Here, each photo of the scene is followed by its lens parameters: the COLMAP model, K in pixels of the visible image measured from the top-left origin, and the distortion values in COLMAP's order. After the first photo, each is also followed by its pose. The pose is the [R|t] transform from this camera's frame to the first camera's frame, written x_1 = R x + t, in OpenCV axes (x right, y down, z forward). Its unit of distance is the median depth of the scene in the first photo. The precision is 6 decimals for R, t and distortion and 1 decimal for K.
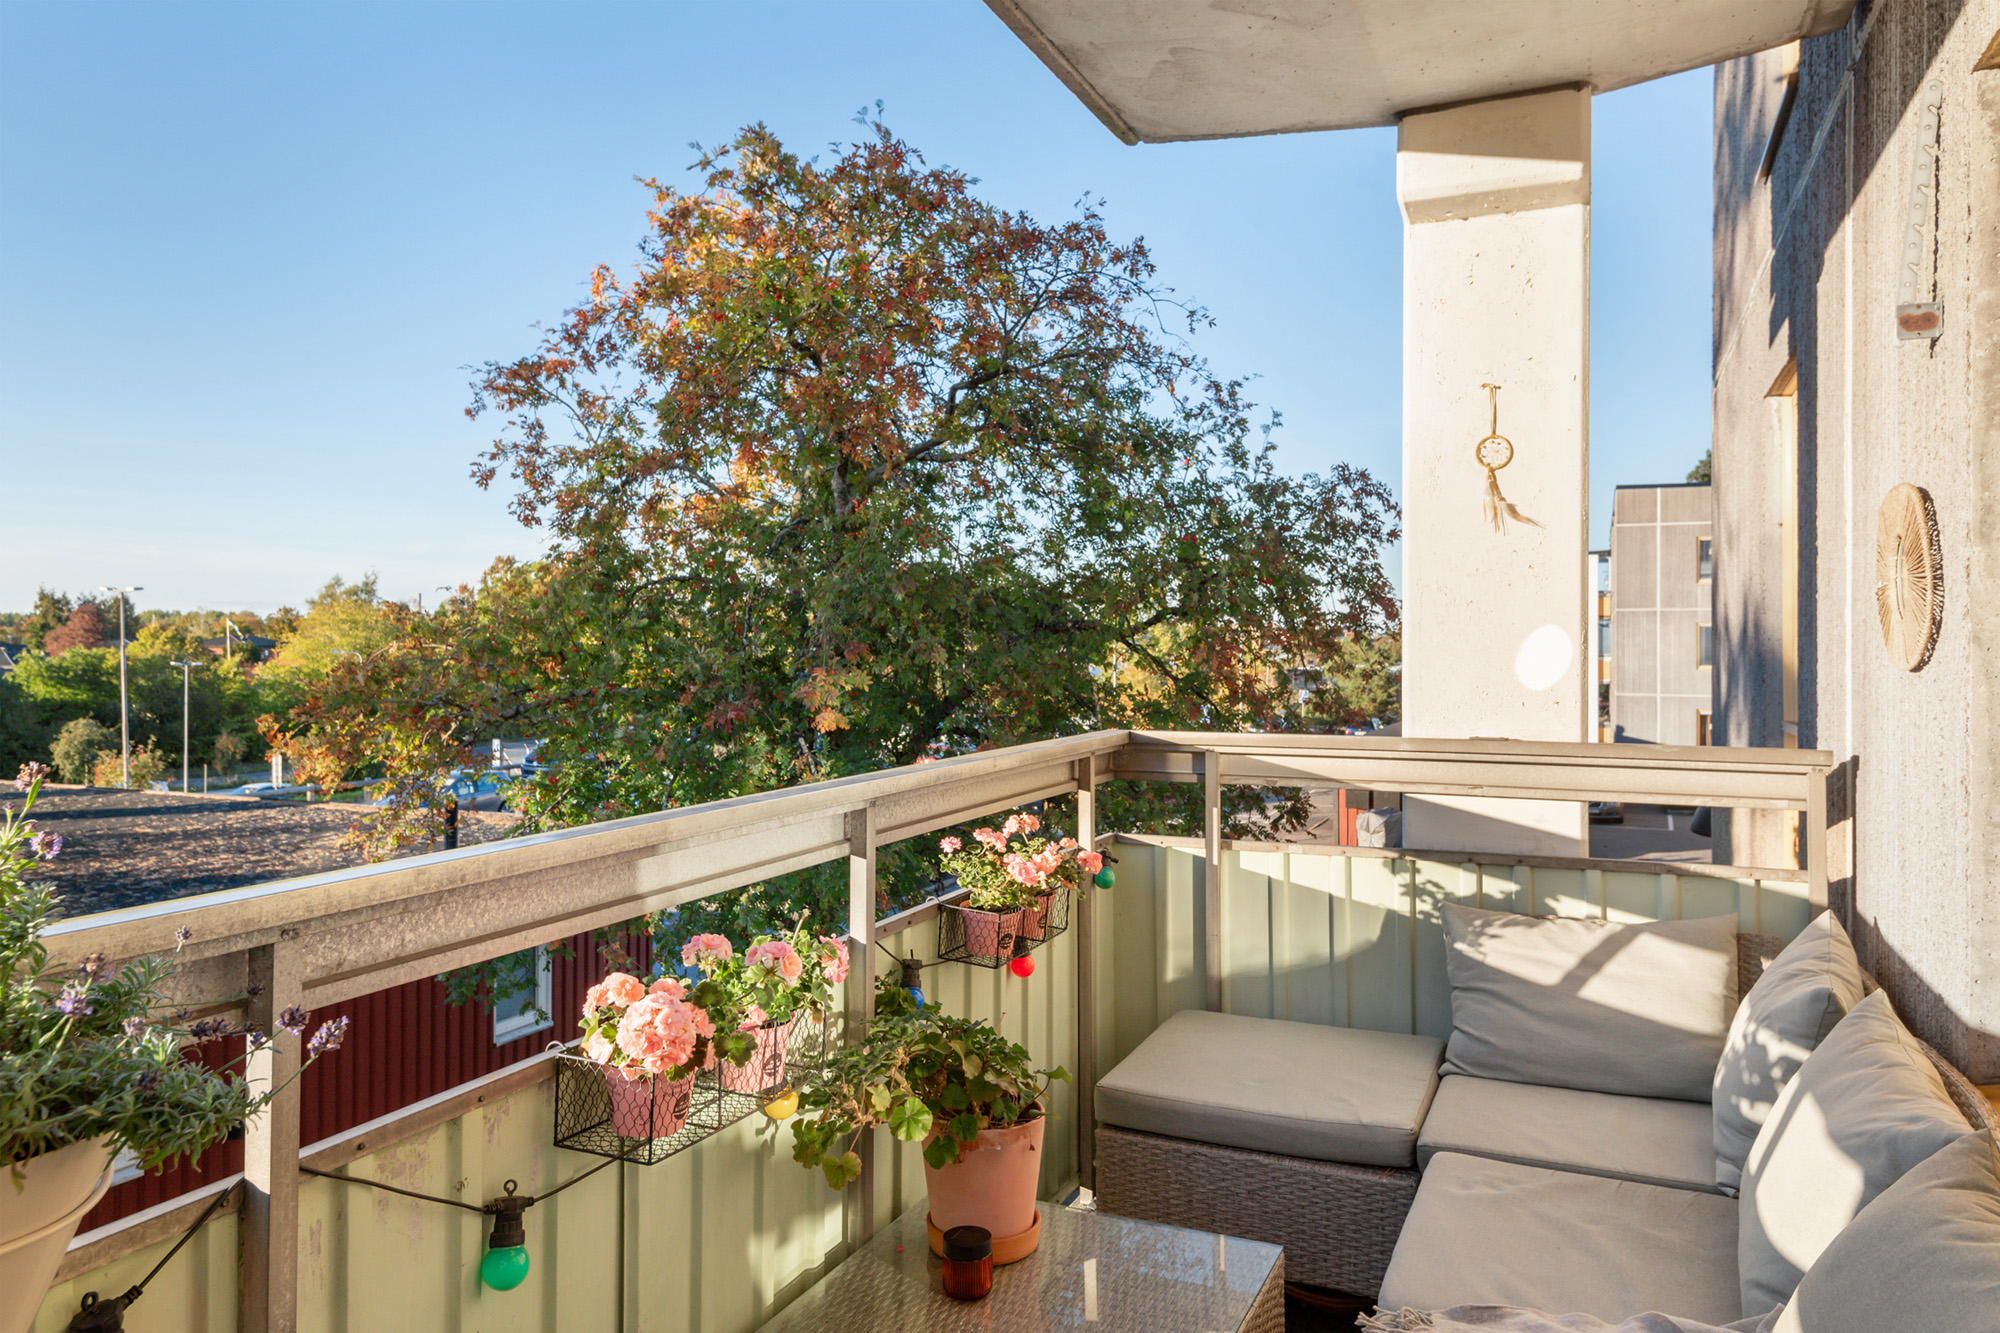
lens RADIAL K [[1379.1, 0, 1000.0], [0, 1379.1, 666.5], [0, 0, 1]] dist [0.033215, -0.003592]
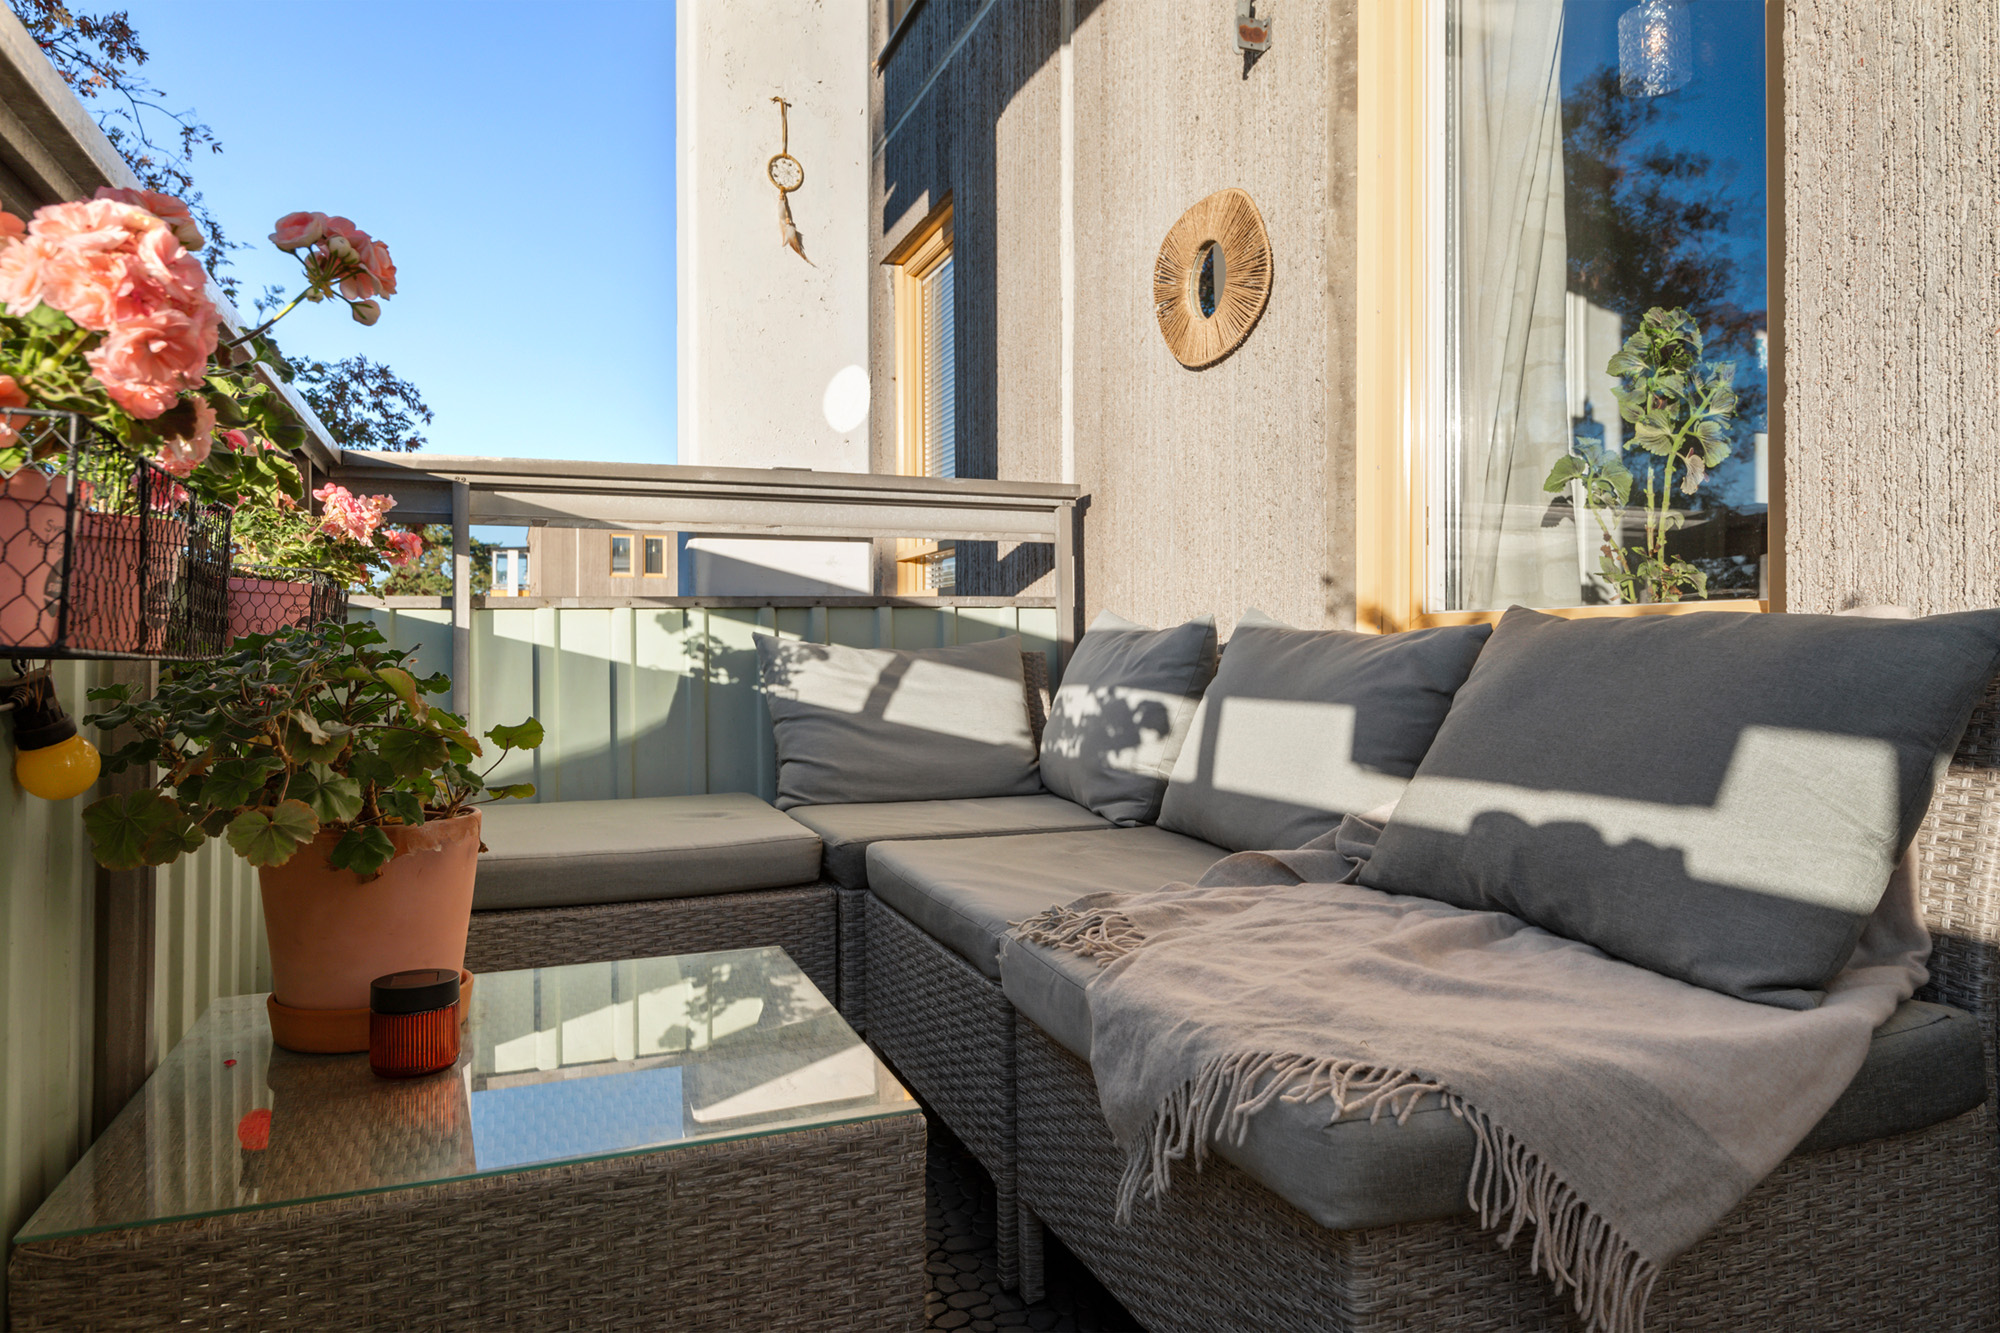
lens RADIAL K [[1279.9, 0, 1000.0], [0, 1279.9, 666.5], [0, 0, 1]] dist [0.031859, -0.043765]
pose [[0.705441, -0.006940, 0.708735, -0.162747], [0.012722, 0.999915, -0.002872, 0.184204], [-0.708654, 0.011043, 0.705469, 0.275181]]
